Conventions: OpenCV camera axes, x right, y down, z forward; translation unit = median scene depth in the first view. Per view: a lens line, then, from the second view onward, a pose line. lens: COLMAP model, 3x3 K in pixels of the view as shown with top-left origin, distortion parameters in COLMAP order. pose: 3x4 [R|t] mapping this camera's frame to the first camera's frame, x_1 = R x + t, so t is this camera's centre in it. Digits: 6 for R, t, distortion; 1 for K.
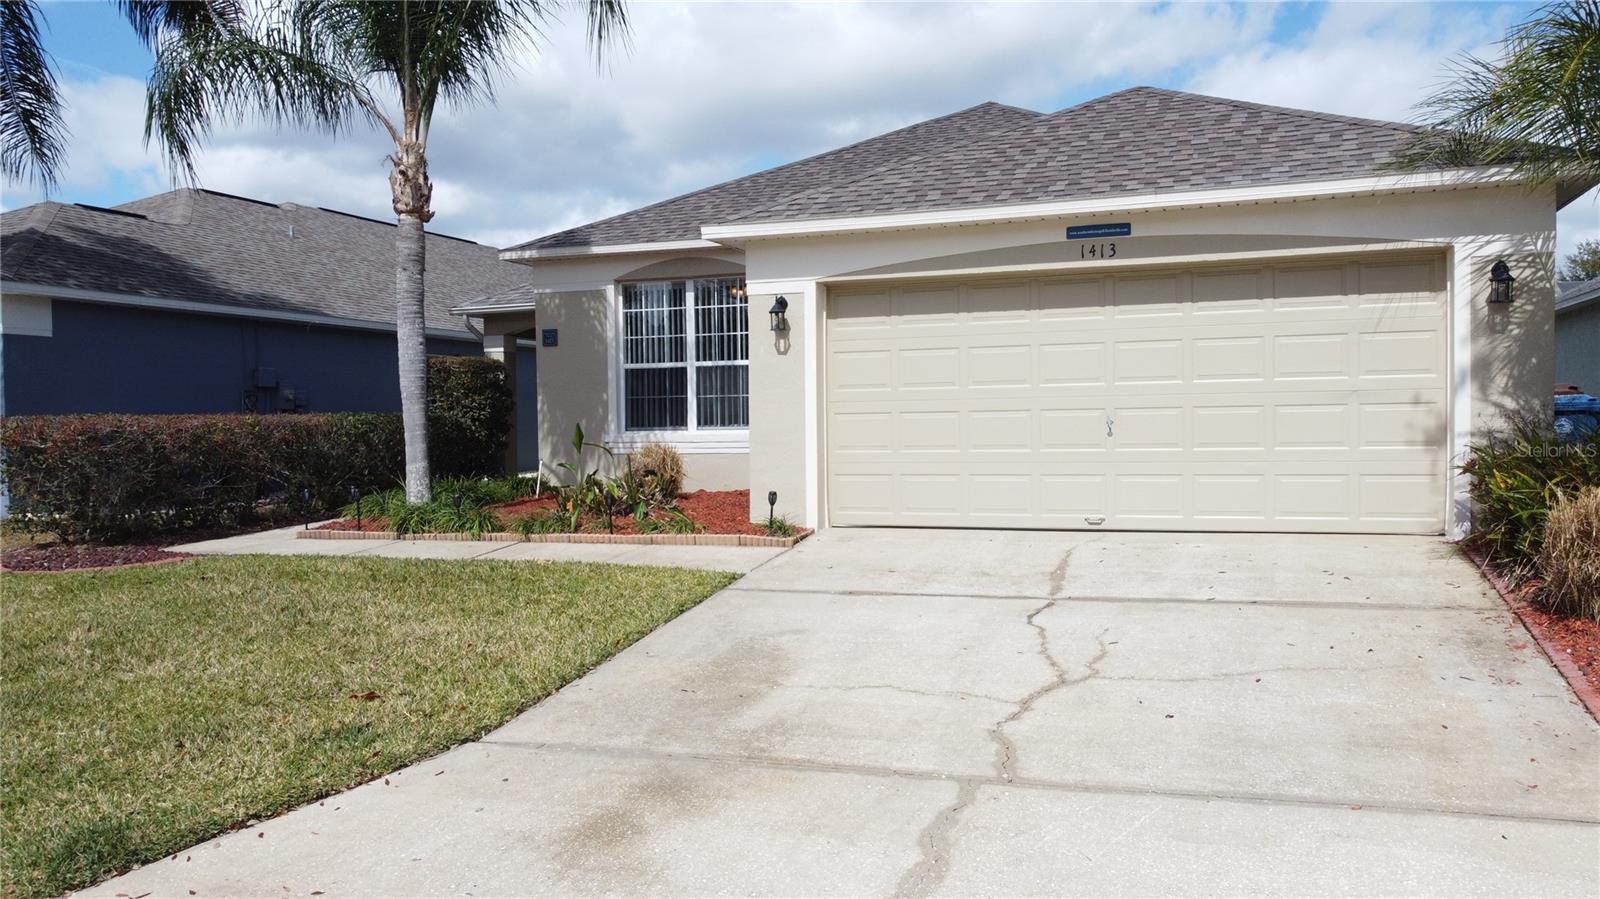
lens RADIAL K [[1210.9, 0, 800.0], [0, 1210.9, 449.5], [0, 0, 1]] dist [0.005525, -0.013683]
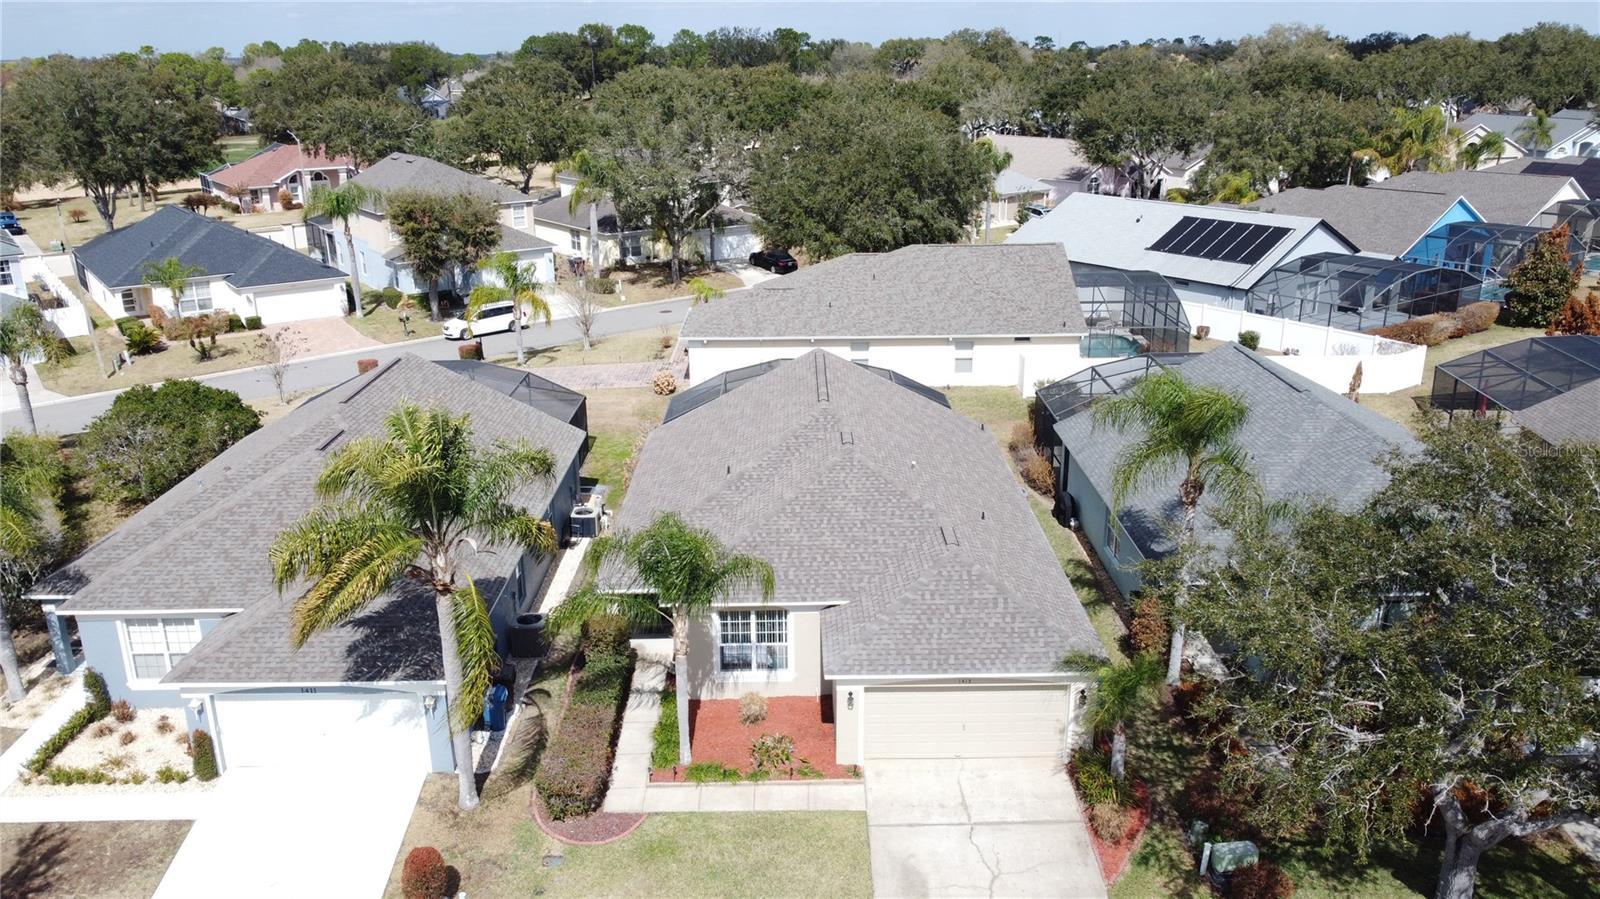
lens RADIAL K [[1210.9, 0, 800.0], [0, 1210.9, 449.5], [0, 0, 1]] dist [0.005525, -0.013683]
pose [[0.935460, -0.106895, 0.336879, -0.924049], [0.005171, 0.957203, 0.289372, -1.352808], [-0.353393, -0.268954, 0.895978, -1.177324]]
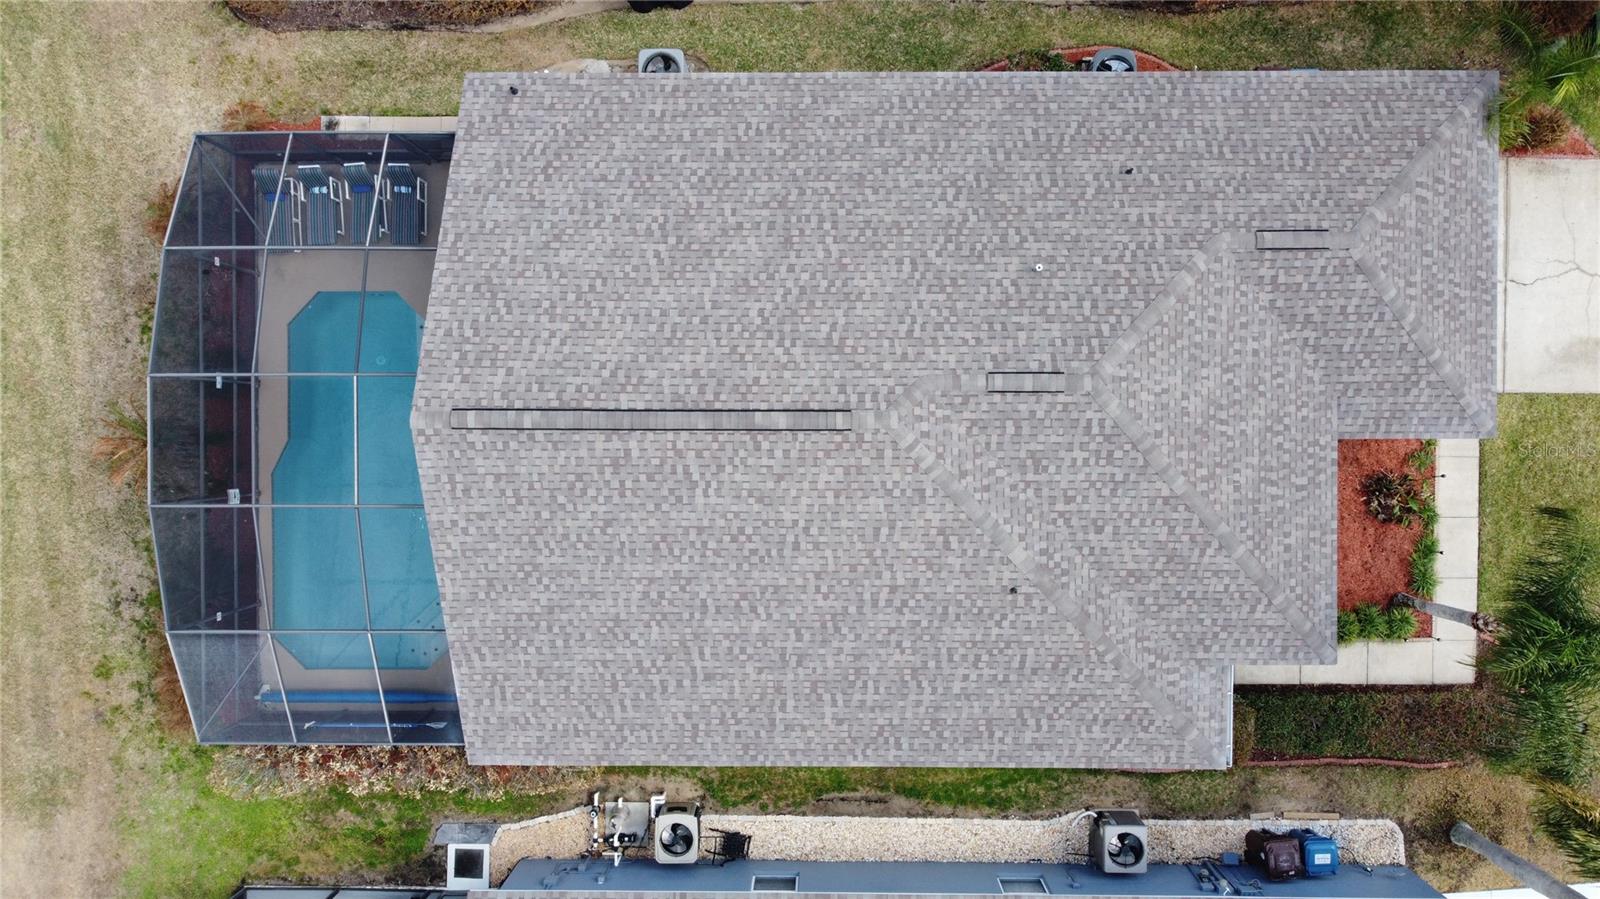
lens RADIAL K [[1210.9, 0, 800.0], [0, 1210.9, 449.5], [0, 0, 1]] dist [0.005525, -0.013683]
pose [[-0.347706, -0.937564, 0.008662, 0.287861], [0.044701, -0.007348, 0.998973, -2.233130], [-0.936538, 0.347736, 0.044465, 1.934927]]
